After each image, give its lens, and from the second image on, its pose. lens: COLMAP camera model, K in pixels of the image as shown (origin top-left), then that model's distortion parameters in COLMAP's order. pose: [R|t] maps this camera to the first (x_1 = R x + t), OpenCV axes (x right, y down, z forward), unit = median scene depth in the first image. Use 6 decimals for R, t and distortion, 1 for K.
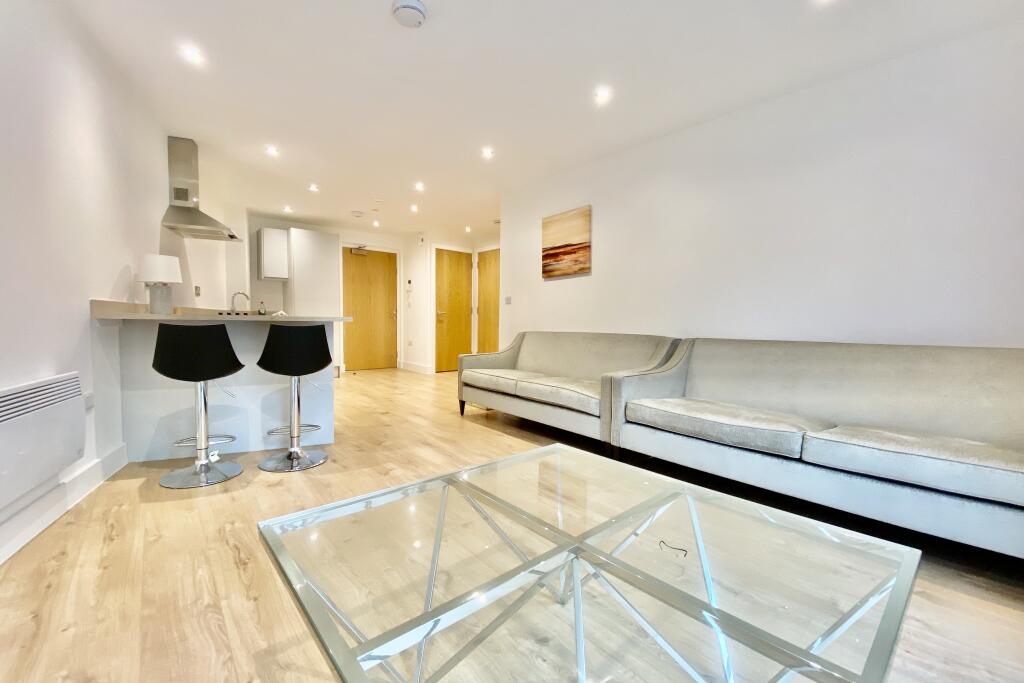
lens RADIAL K [[415.4, 0, 512.0], [0, 415.4, 341.5], [0, 0, 1]] dist [0.020362, -0.015204]
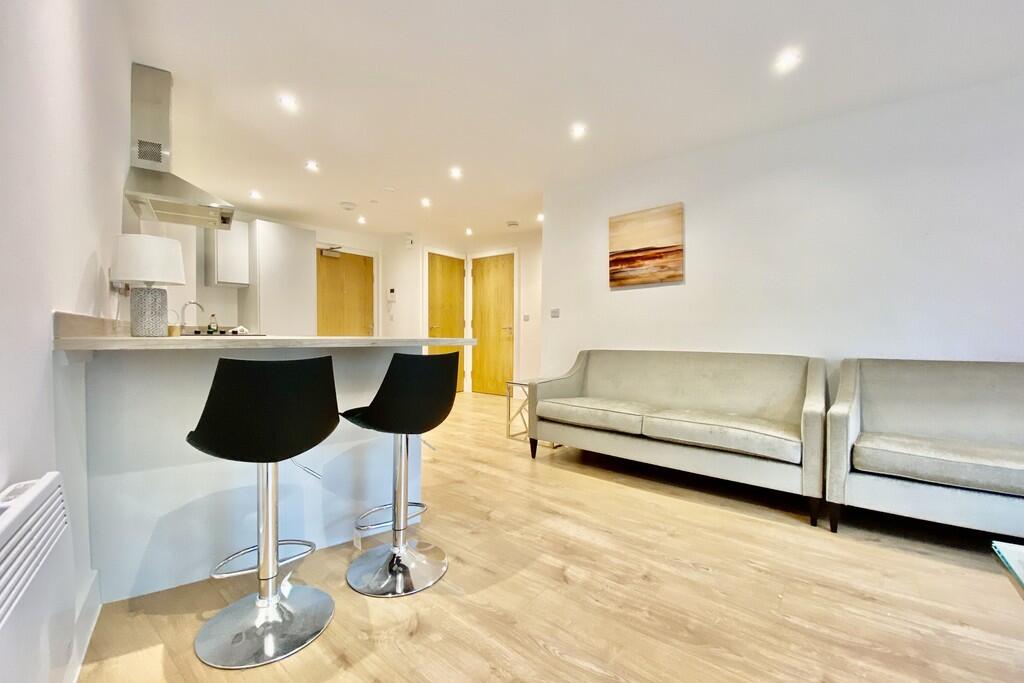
lens RADIAL K [[415.4, 0, 512.0], [0, 415.4, 341.5], [0, 0, 1]] dist [0.020362, -0.015204]
pose [[0.982204, -0.011125, 0.187486, -0.305689], [0.016488, 0.999498, -0.027069, -0.023294], [-0.187091, 0.029679, 0.981894, 0.222277]]
